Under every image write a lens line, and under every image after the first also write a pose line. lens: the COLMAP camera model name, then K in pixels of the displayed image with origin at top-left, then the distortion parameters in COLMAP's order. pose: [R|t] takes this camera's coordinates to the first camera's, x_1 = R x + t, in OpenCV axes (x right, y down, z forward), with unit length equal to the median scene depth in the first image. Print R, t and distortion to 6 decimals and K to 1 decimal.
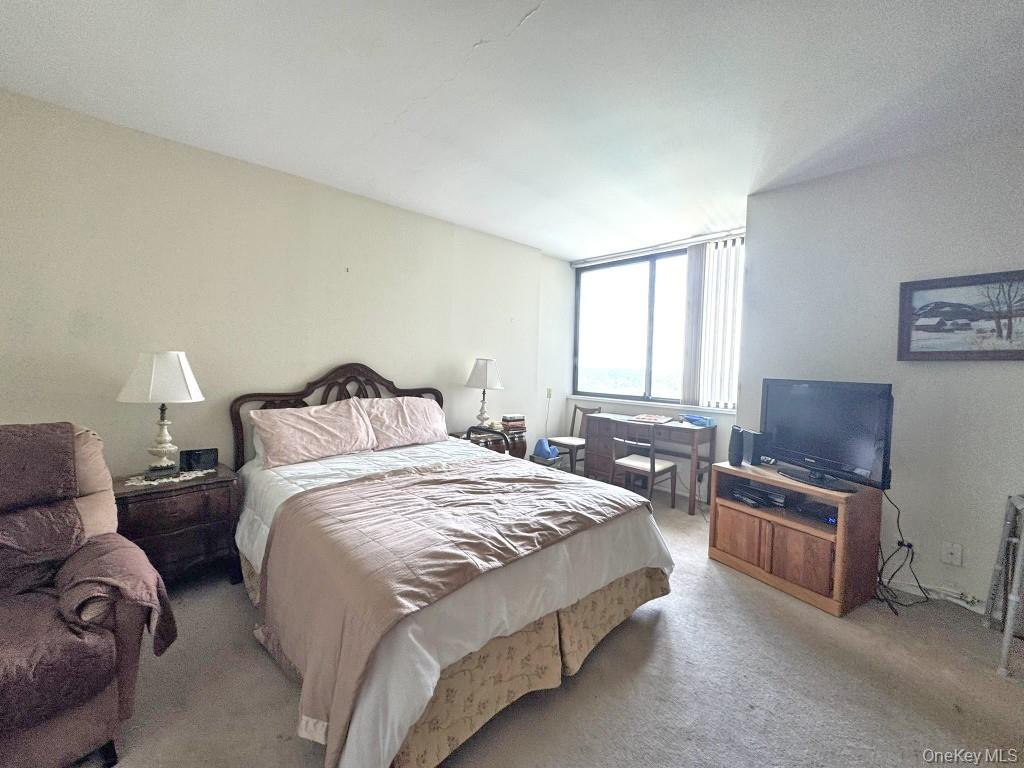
lens RADIAL K [[409.9, 0, 510.7], [0, 409.9, 384.1], [0, 0, 1]] dist [-0.003369, -0.000413]
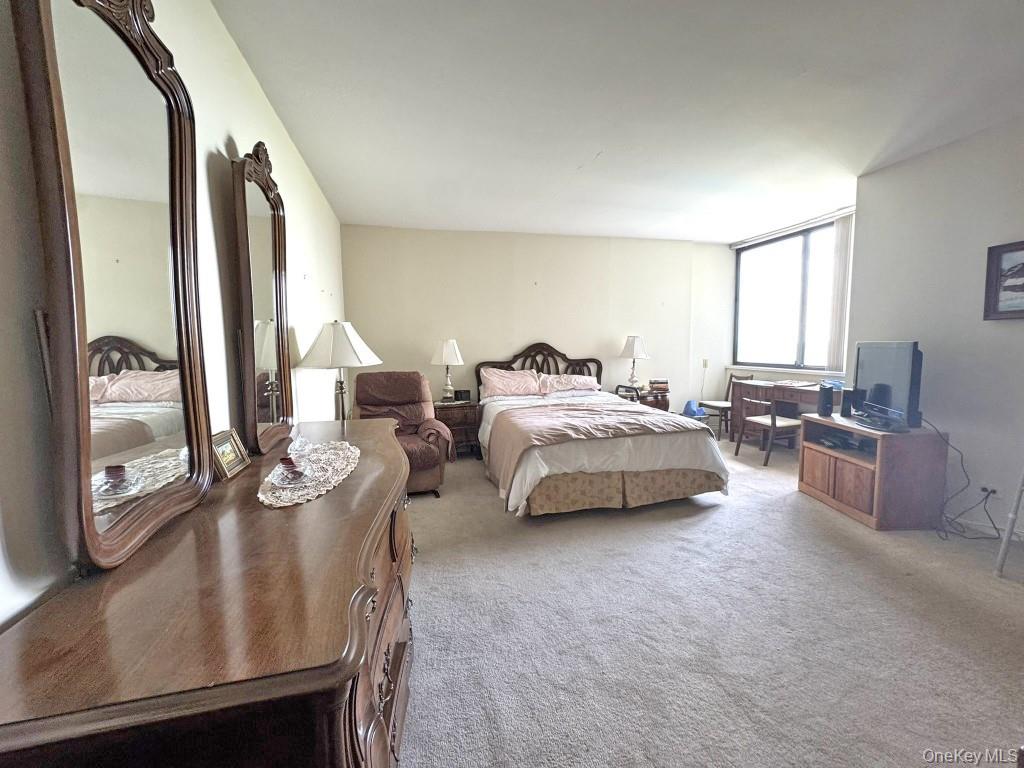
lens RADIAL K [[409.9, 0, 510.7], [0, 409.9, 384.1], [0, 0, 1]] dist [-0.003369, -0.000413]
pose [[0.866232, 0.012174, -0.499494, 0.412880], [0.010710, 0.999021, 0.042923, 0.052134], [0.499528, -0.042531, 0.865253, -0.572540]]
